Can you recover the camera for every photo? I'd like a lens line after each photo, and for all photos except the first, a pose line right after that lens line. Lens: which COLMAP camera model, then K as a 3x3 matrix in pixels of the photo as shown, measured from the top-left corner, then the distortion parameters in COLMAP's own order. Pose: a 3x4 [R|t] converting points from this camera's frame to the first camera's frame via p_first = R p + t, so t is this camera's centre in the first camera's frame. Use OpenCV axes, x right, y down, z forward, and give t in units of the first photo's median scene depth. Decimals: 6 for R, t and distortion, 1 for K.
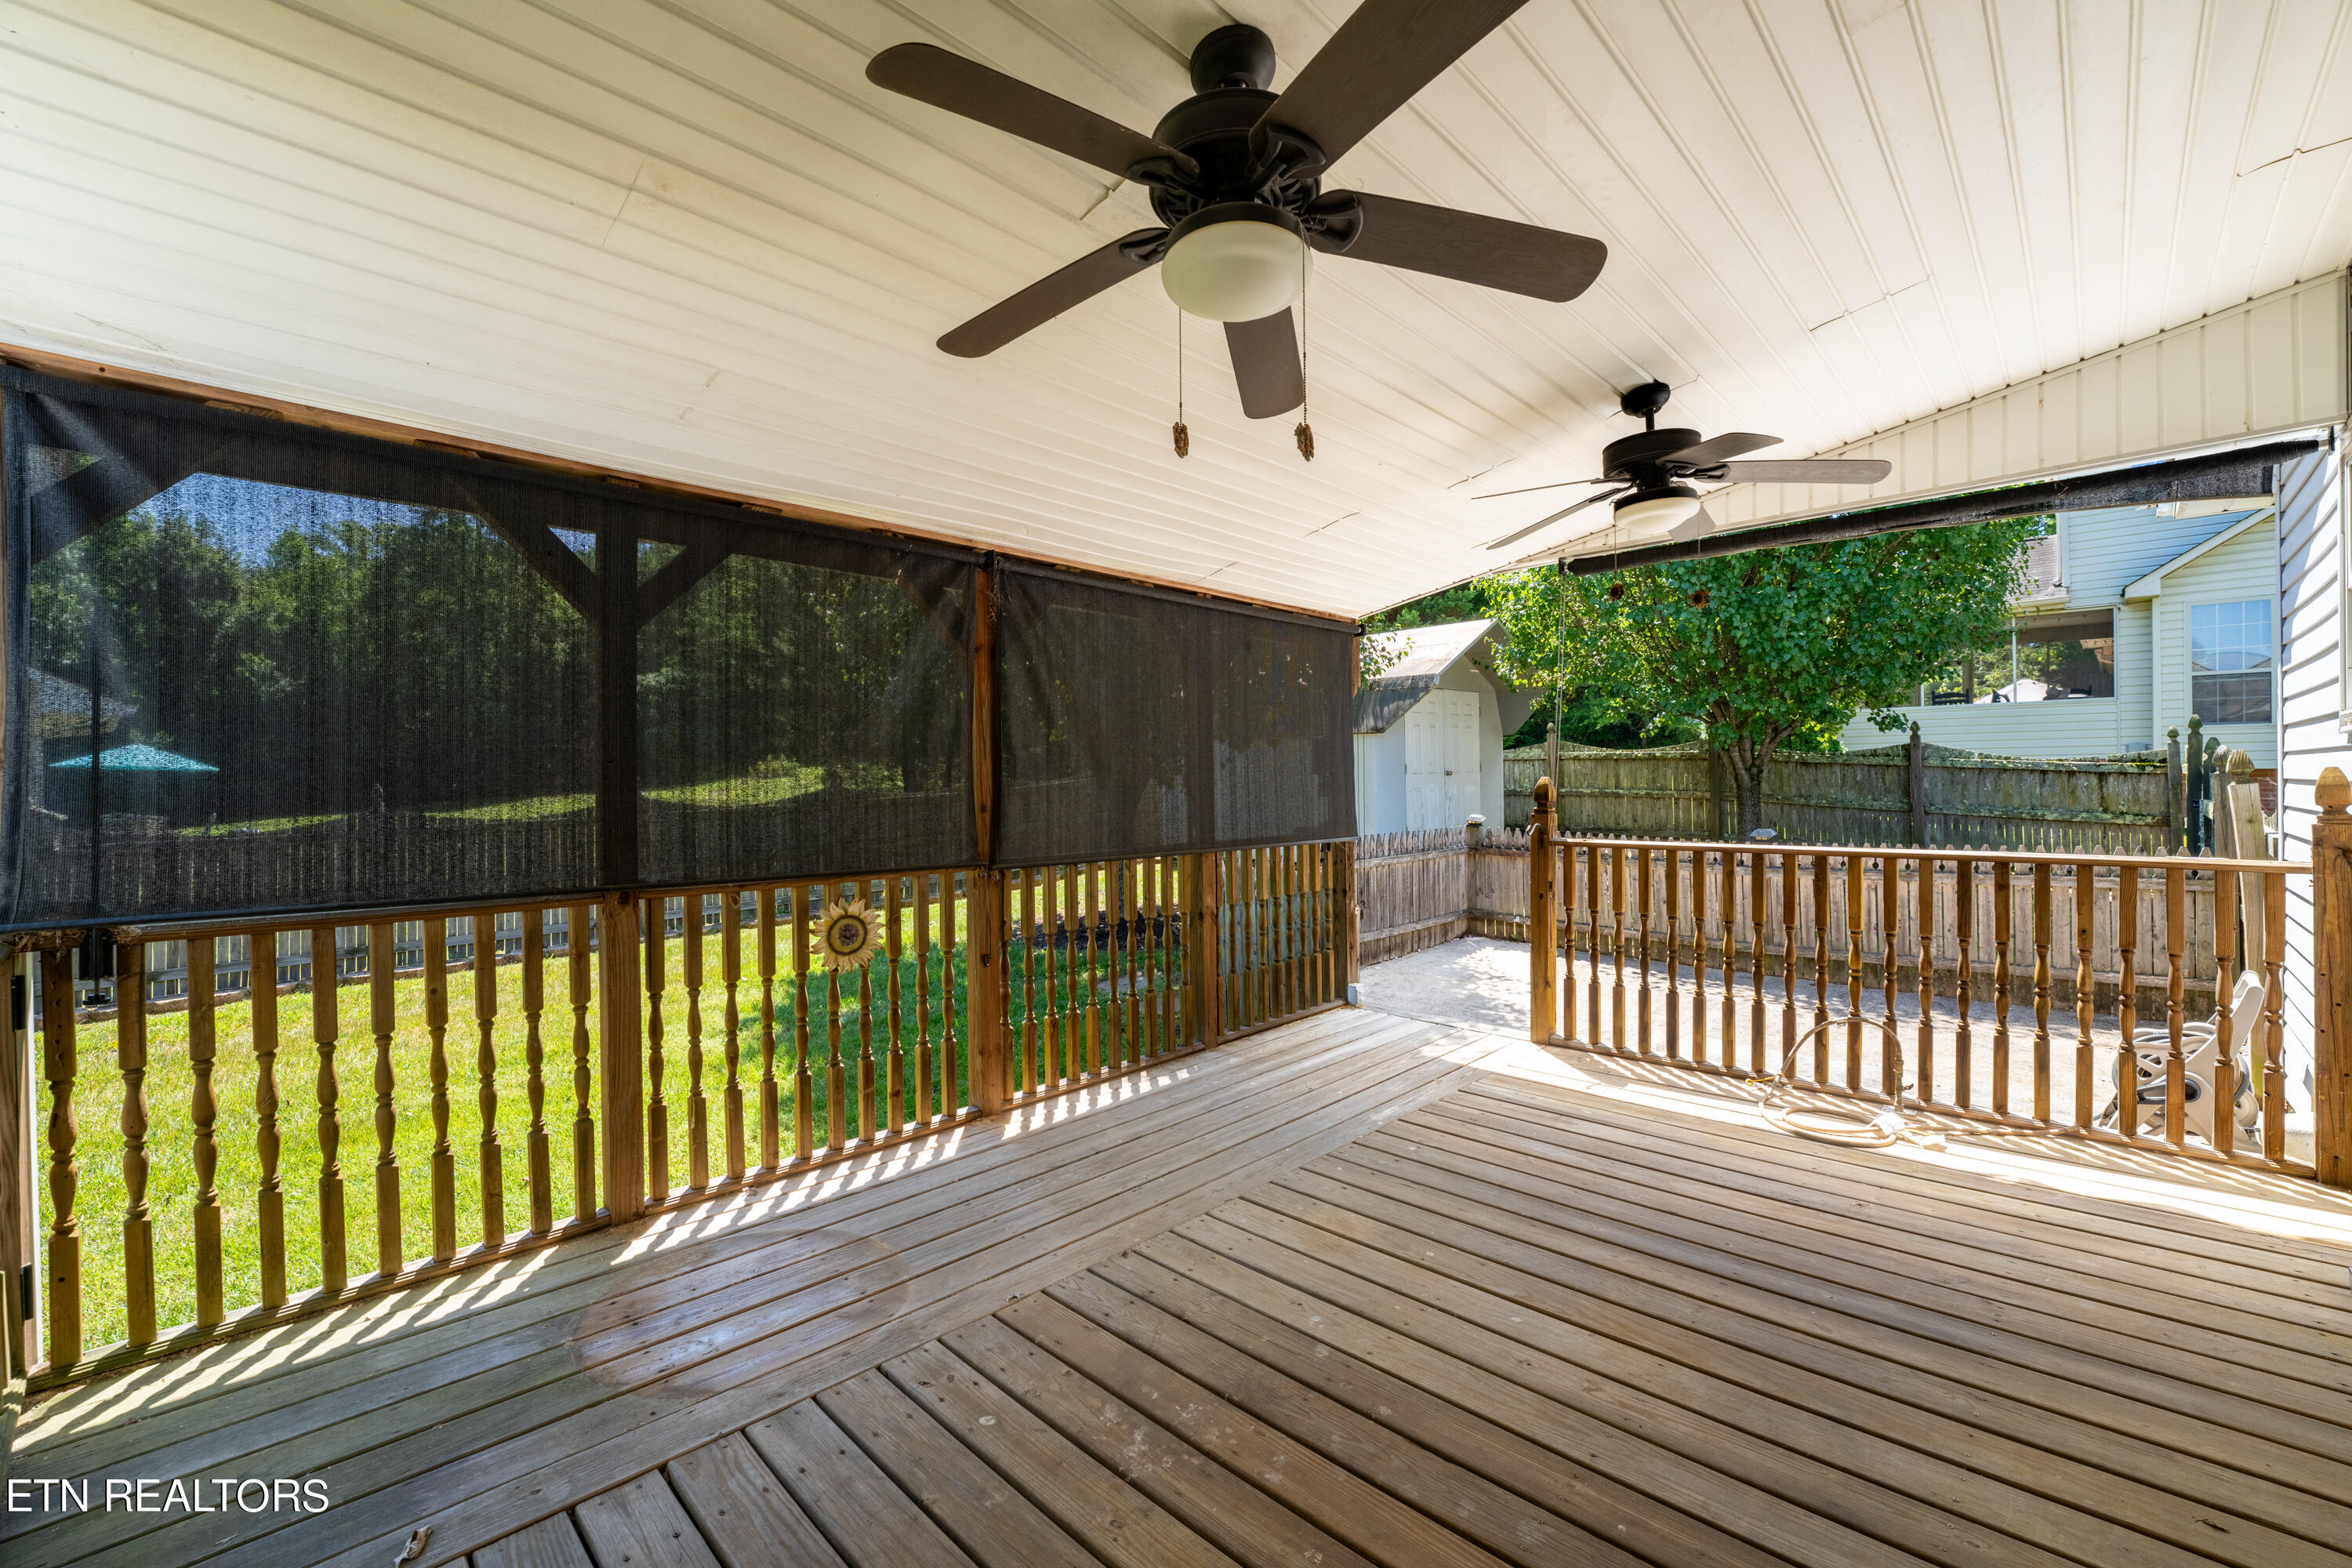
lens RADIAL K [[955.9, 0, 1174.8], [0, 955.9, 789.0], [0, 0, 1]] dist [-0.025139, 0.001577]
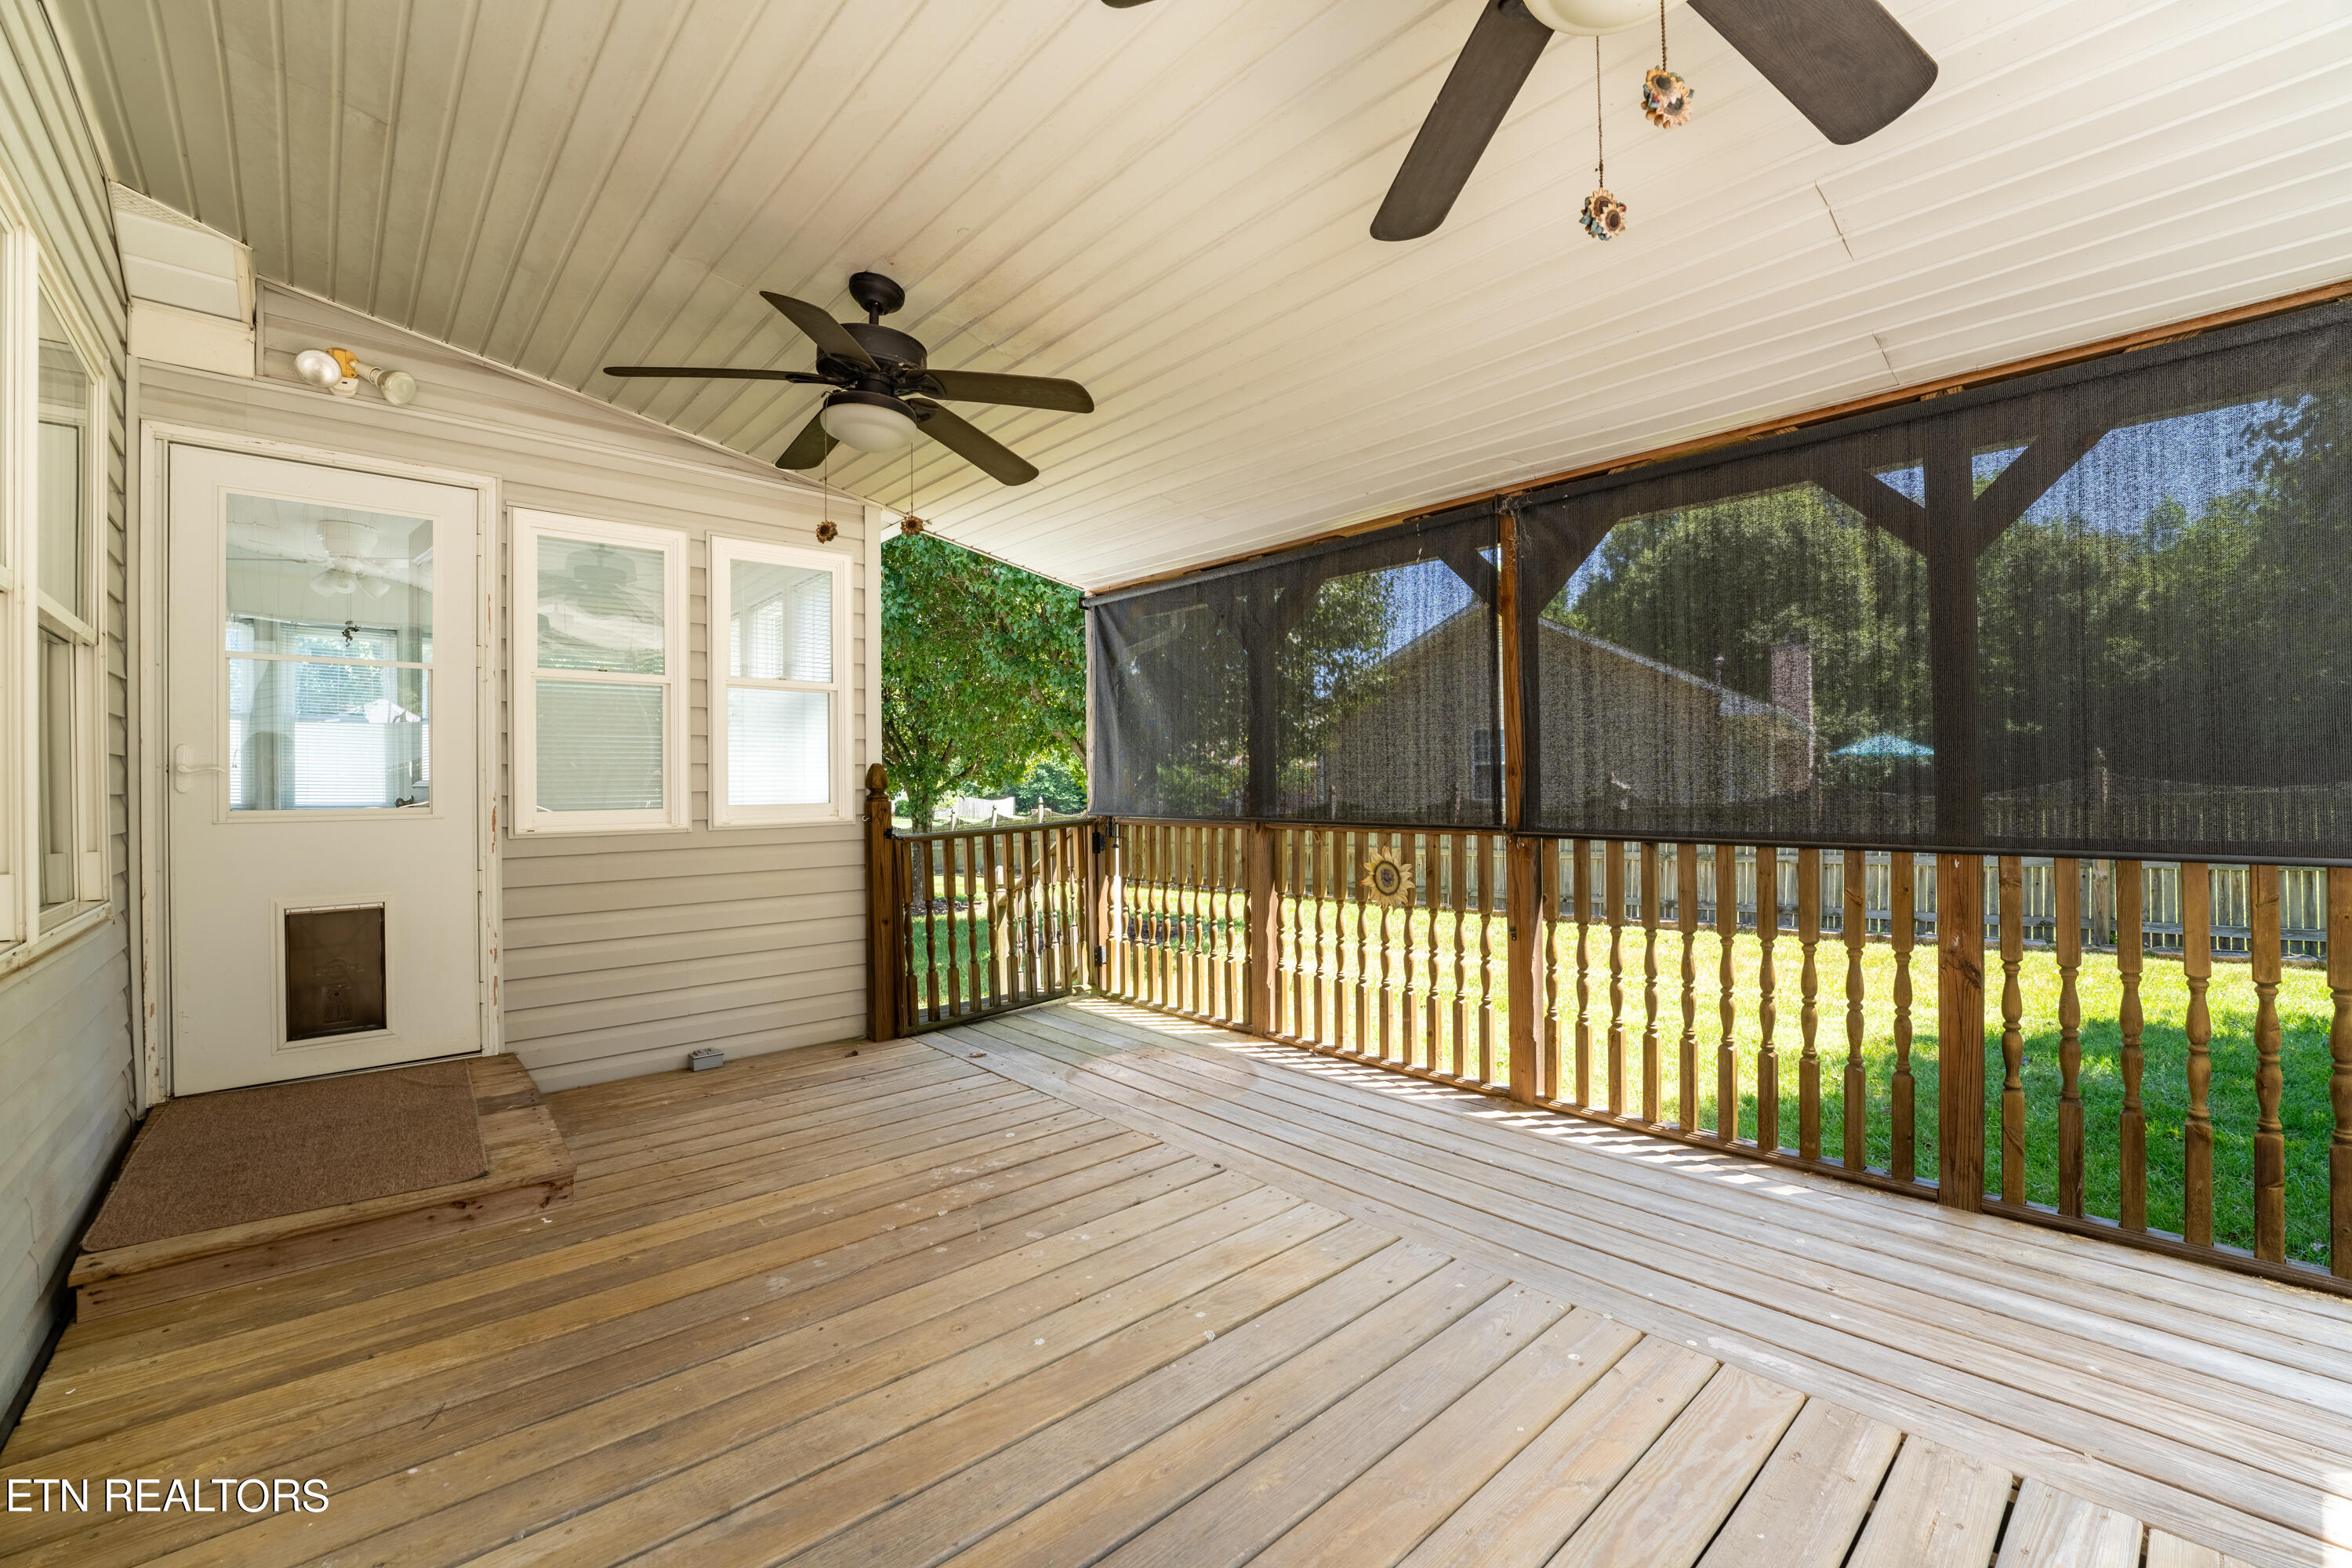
lens RADIAL K [[955.9, 0, 1173.6], [0, 955.9, 782.9], [0, 0, 1]] dist [-0.025139, 0.001577]
pose [[-0.054497, 0.004137, -0.998505, 0.804780], [0.003697, 0.999985, 0.003941, 0.030312], [0.998507, -0.003476, -0.054512, 0.773643]]
